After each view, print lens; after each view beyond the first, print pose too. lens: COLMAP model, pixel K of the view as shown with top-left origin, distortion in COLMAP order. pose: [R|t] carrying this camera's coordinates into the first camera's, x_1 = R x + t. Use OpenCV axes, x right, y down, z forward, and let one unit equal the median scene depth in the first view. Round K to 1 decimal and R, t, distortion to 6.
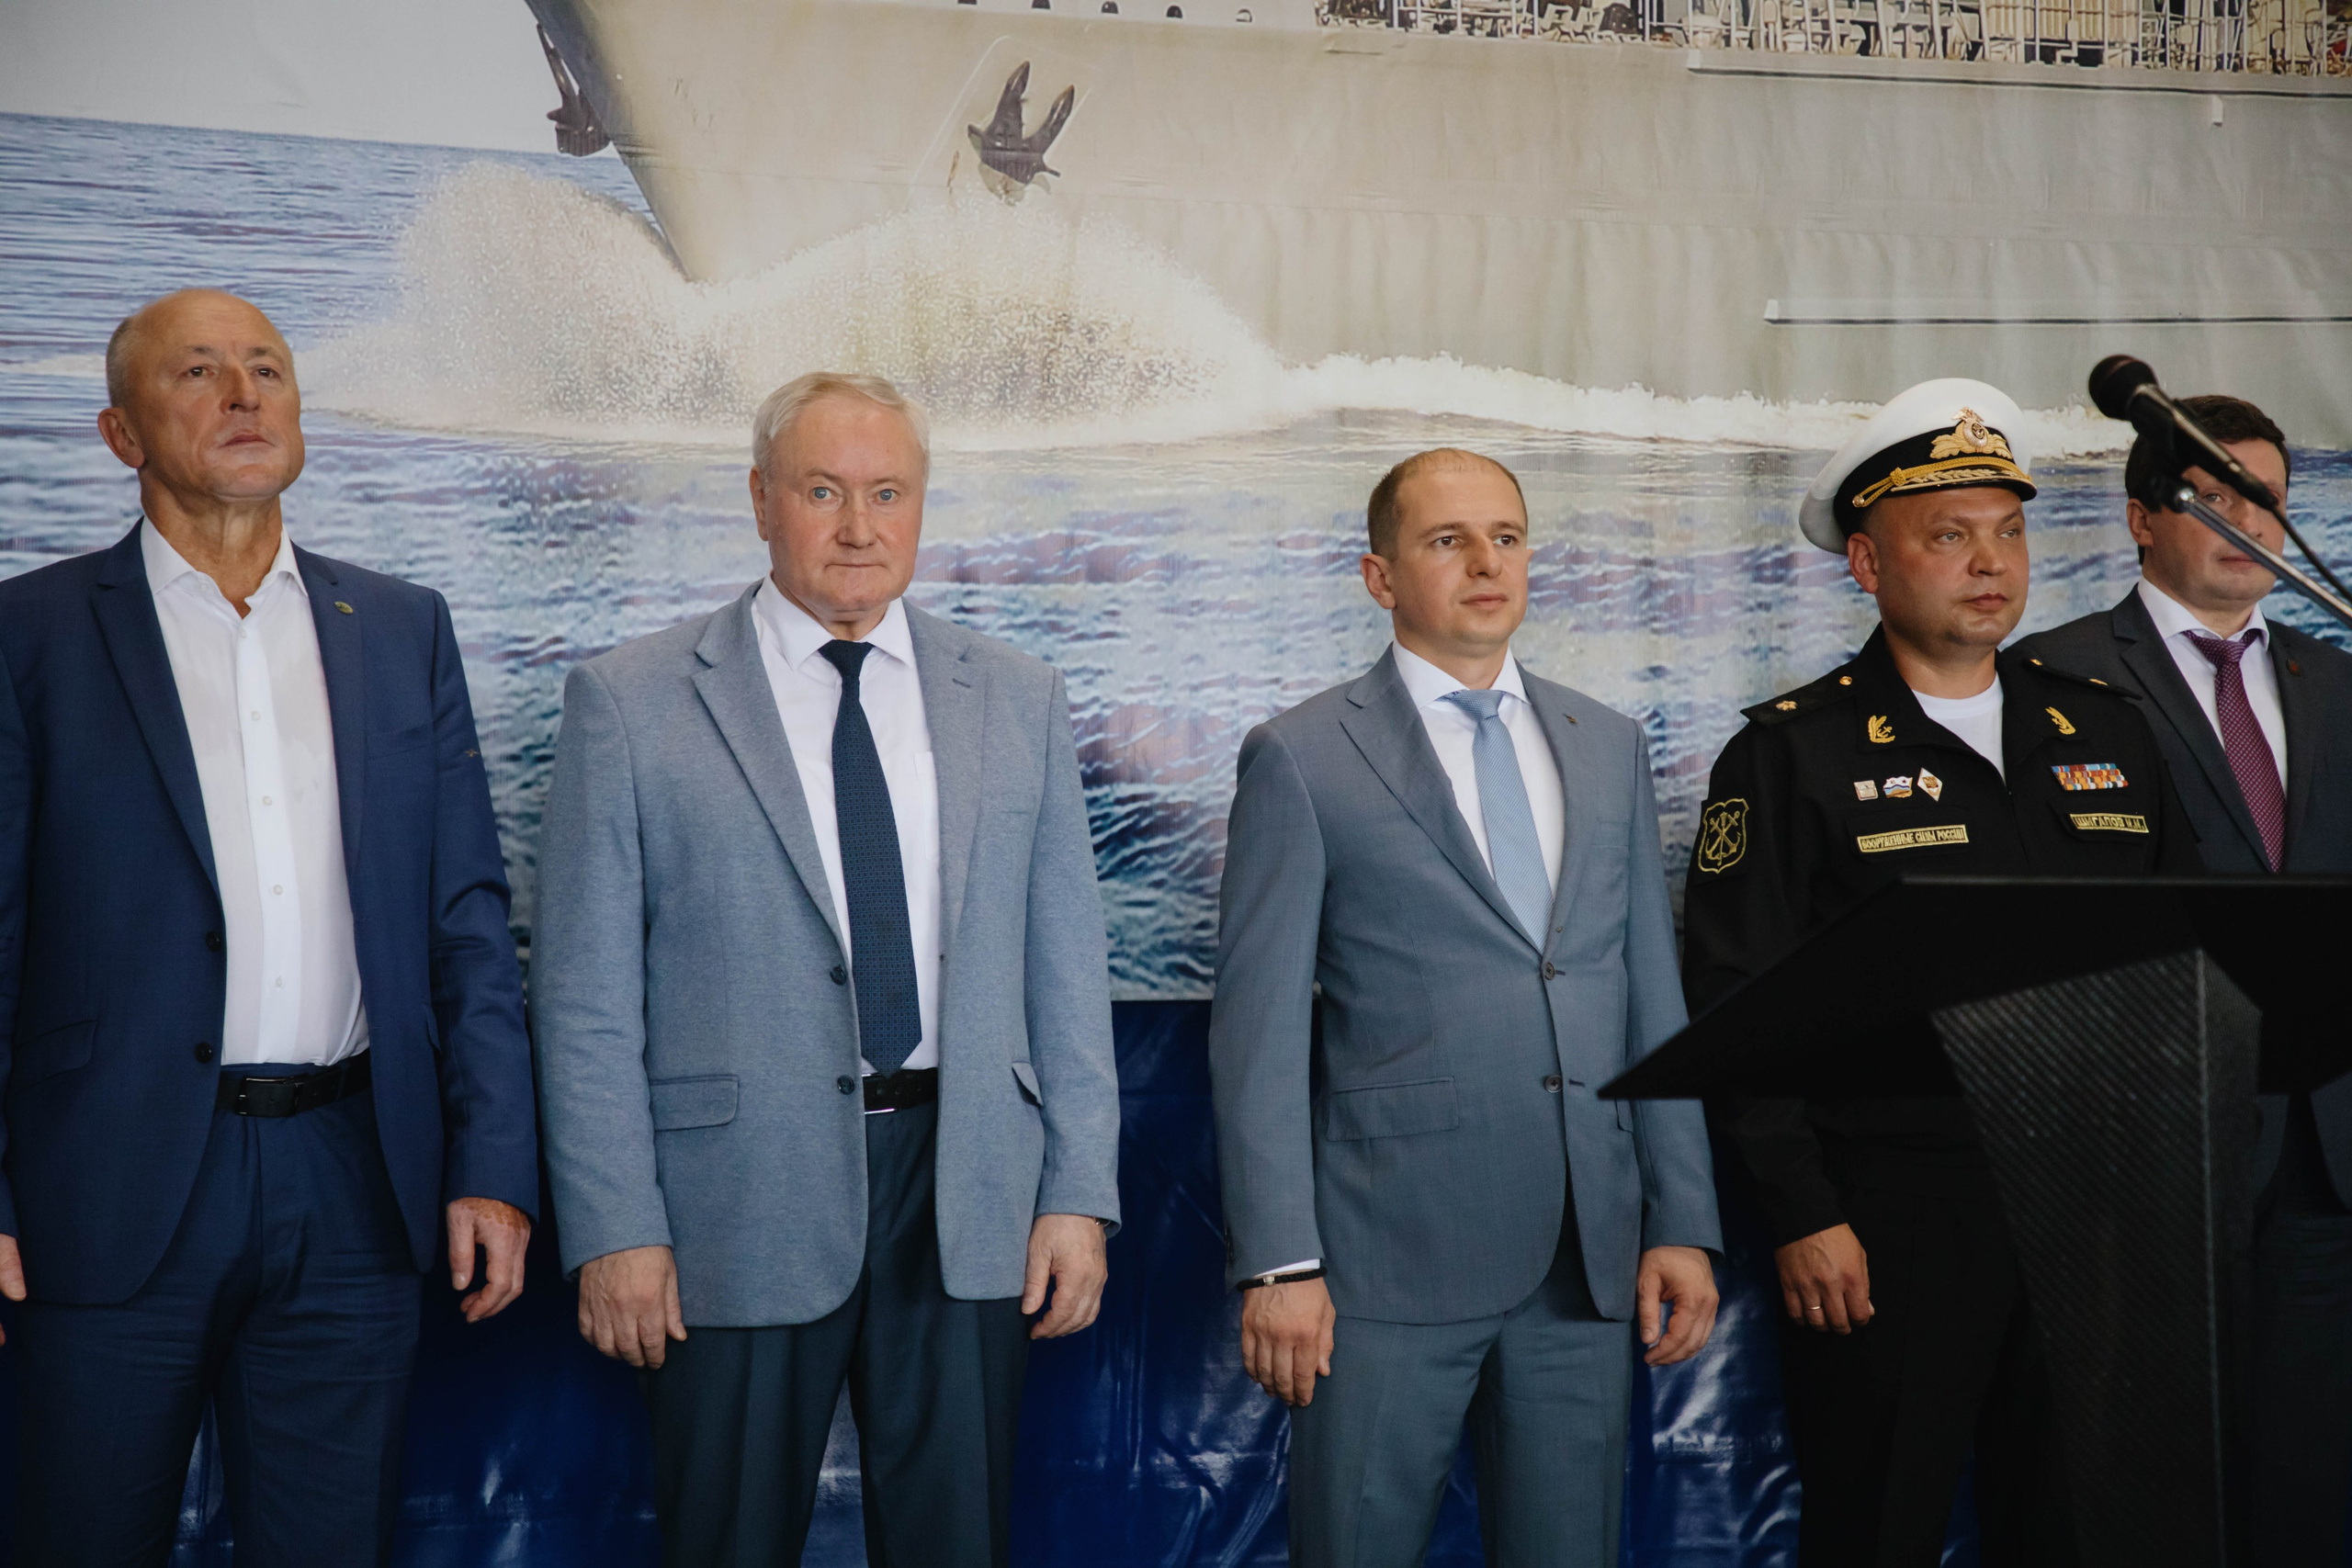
lens RADIAL K [[4641.6, 0, 1163.9], [0, 4641.6, 781.8], [0, 0, 1]] dist [0.355864, 0.193786]
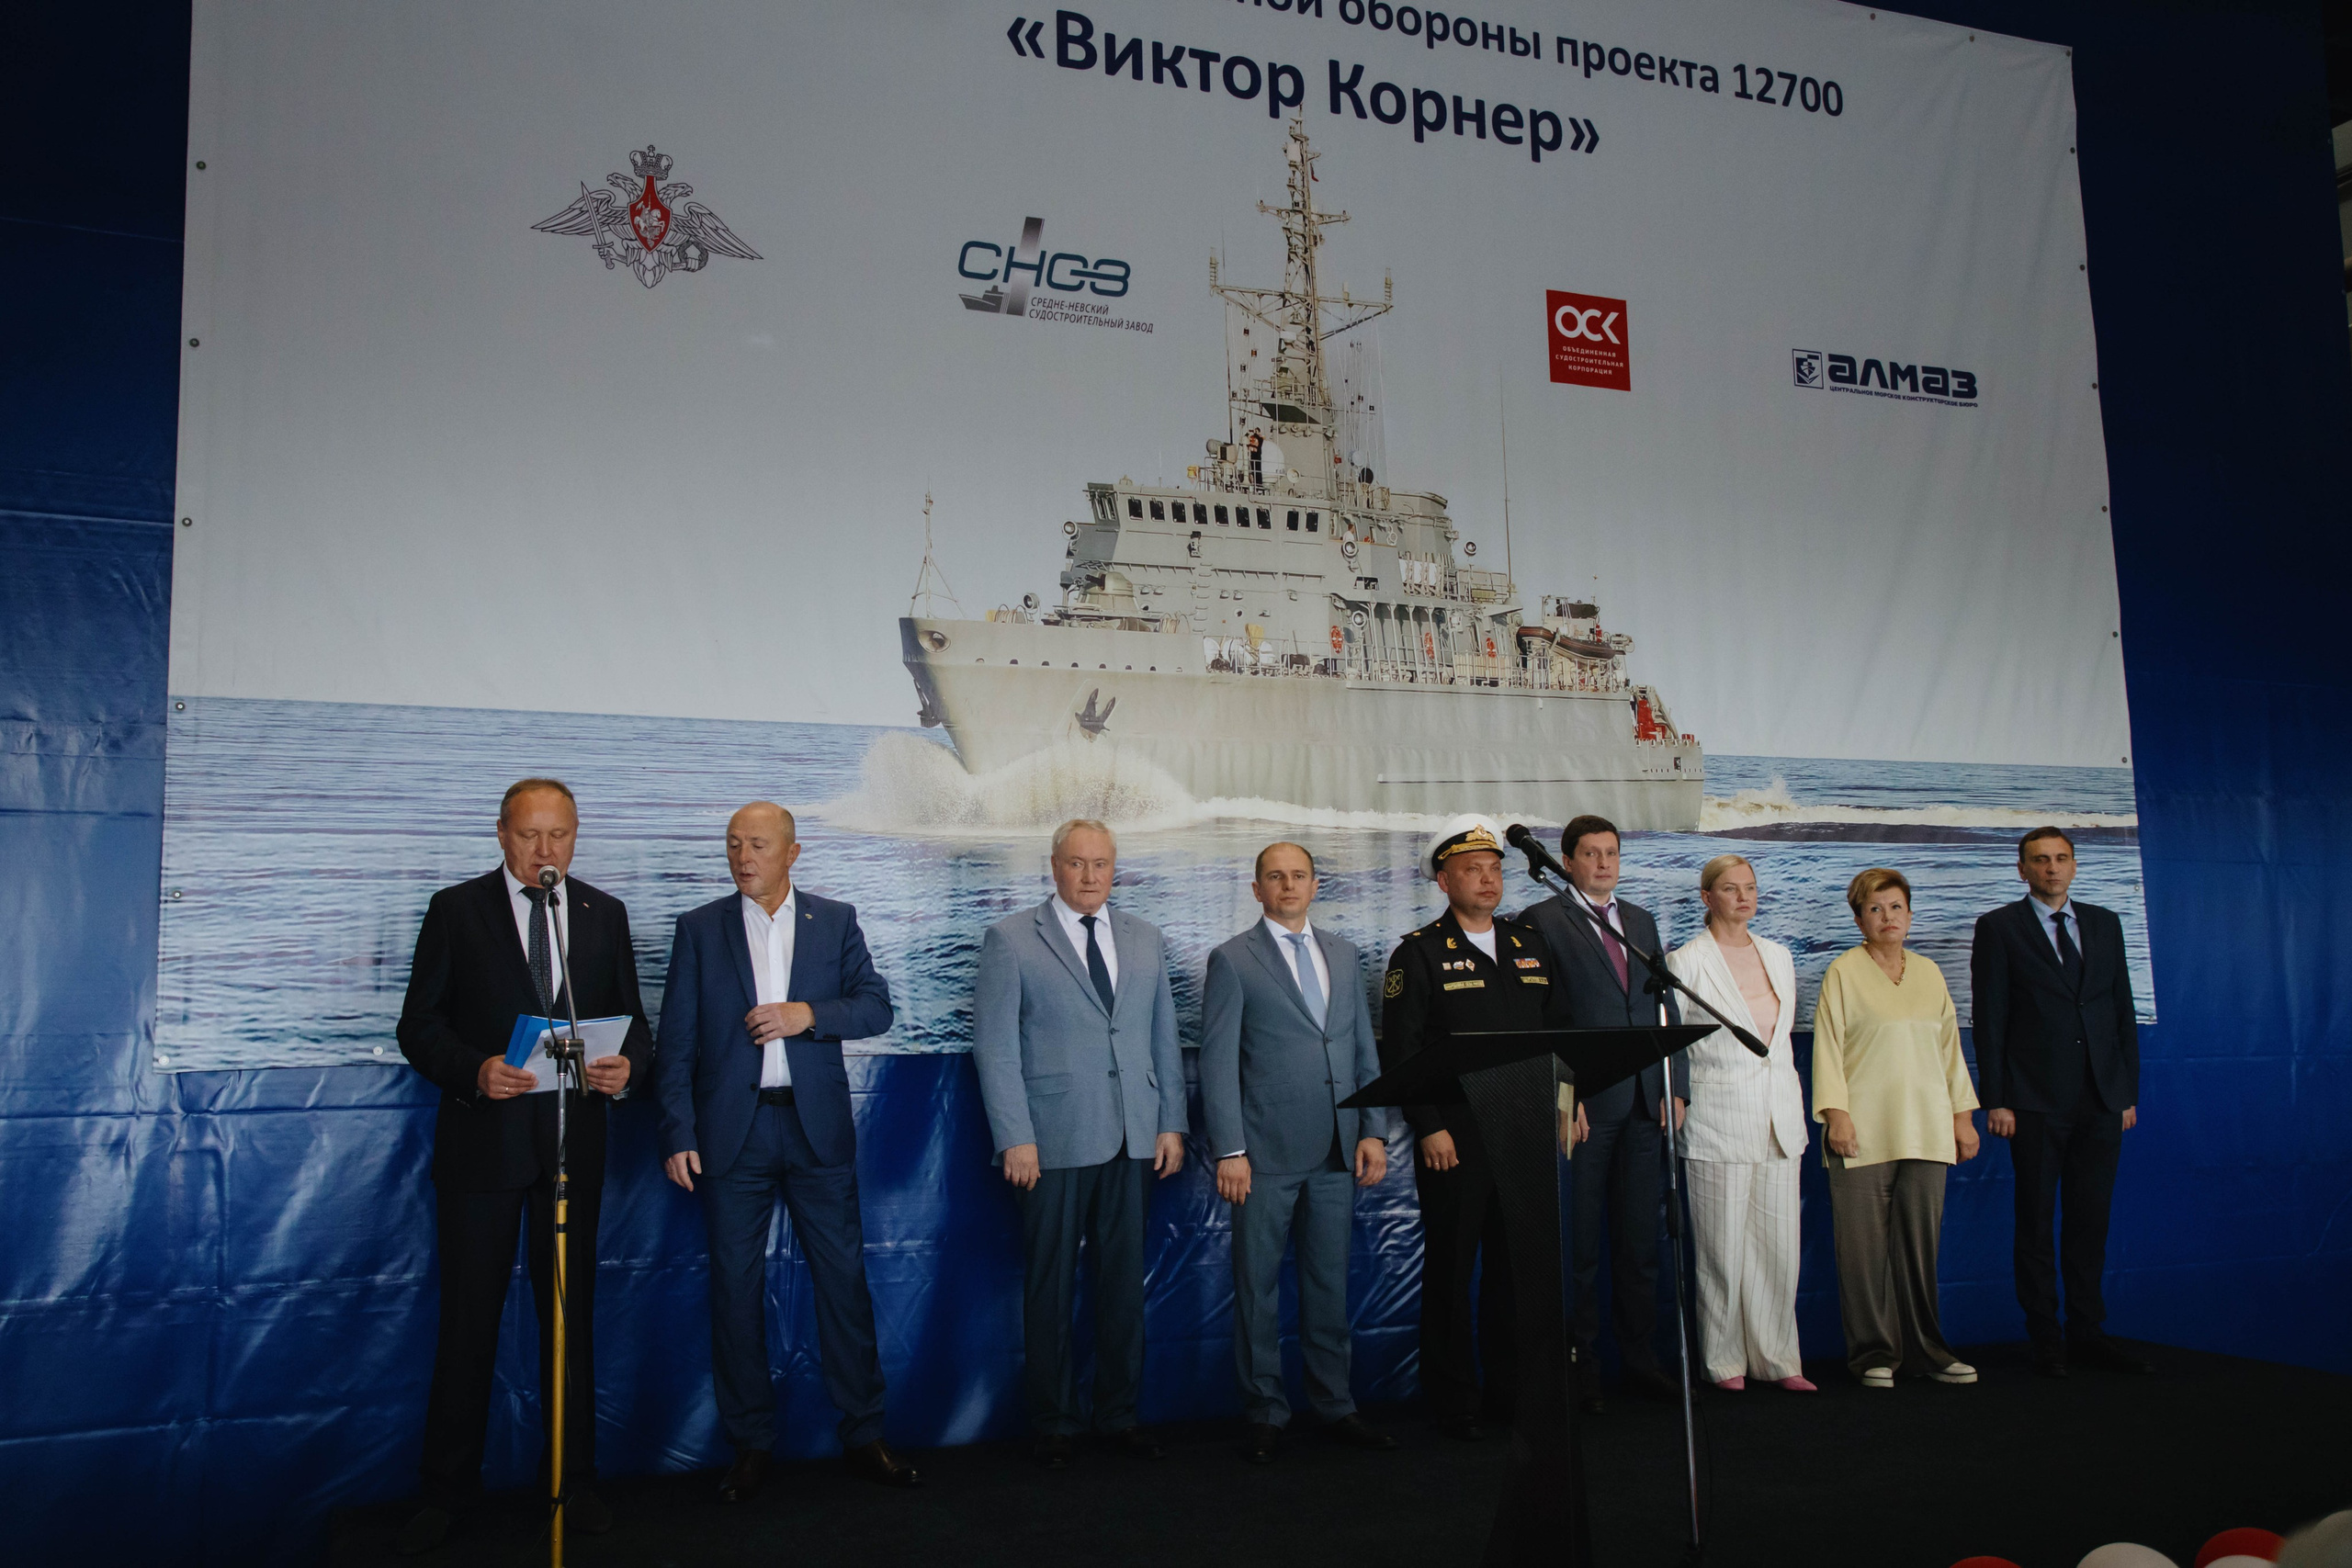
lens RADIAL K [[2003.9, 0, 1183.3], [0, 2003.9, 783.5], [0, 0, 1]] dist [-0.013126, 0.056916]
pose [[0.999064, -0.008288, 0.042454, -0.028558], [0.011477, 0.997085, -0.075427, -0.015113], [-0.041706, 0.075844, 0.996247, -0.113509]]
